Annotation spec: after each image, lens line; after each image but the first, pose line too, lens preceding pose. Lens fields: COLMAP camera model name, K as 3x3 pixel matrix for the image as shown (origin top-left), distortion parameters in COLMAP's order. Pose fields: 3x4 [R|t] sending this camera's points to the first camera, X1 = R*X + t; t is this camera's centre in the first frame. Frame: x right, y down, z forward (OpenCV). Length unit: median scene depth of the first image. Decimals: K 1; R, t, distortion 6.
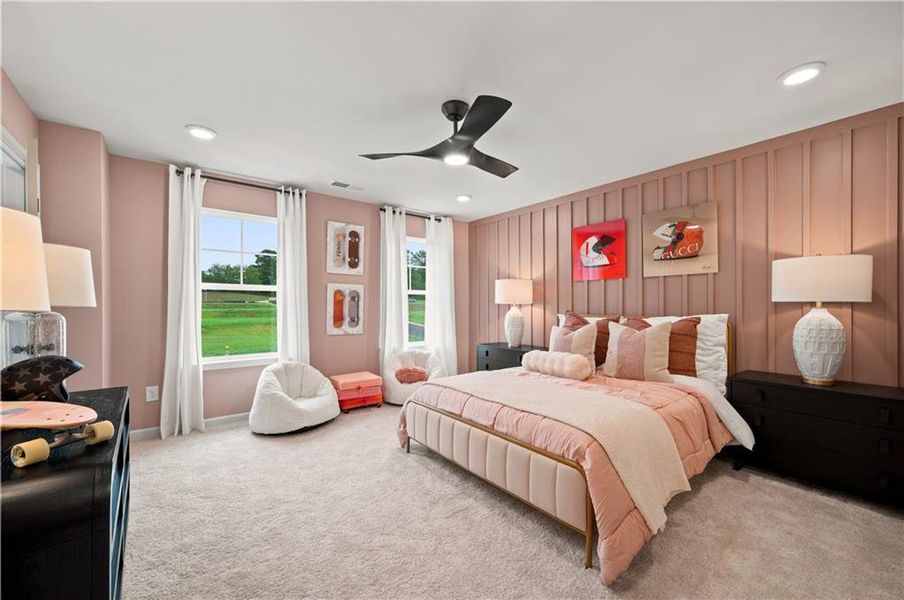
lens RADIAL K [[361.3, 0, 455.1], [0, 361.3, 304.8], [0, 0, 1]] dist [0.000155, 0.001338]
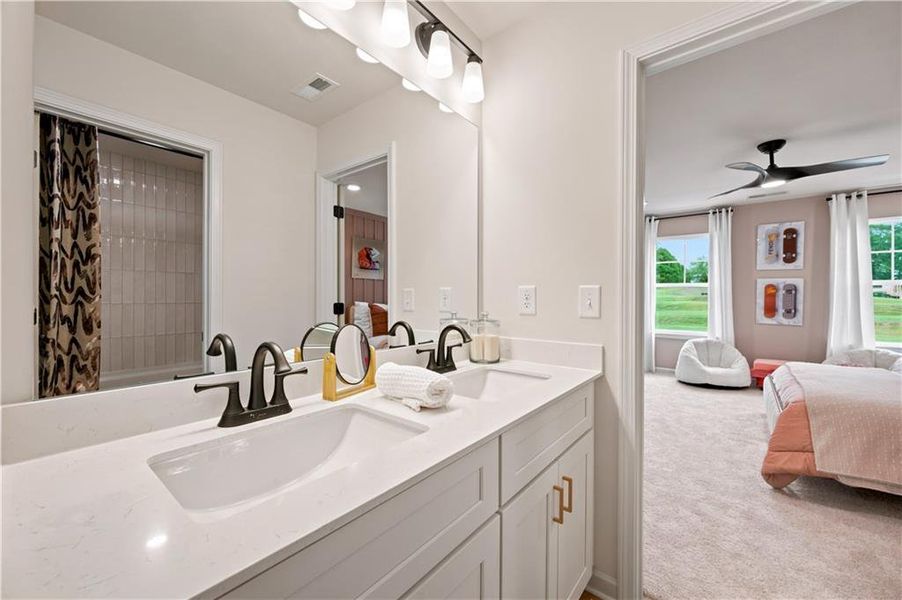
lens RADIAL K [[360.6, 0, 453.6], [0, 360.6, 298.0], [0, 0, 1]] dist [0.000155, 0.001338]
pose [[0.230711, 0.002442, -0.973019, 0.535481], [-0.001958, 0.999996, 0.002046, 0.001474], [0.973020, 0.001433, 0.230714, -0.213780]]
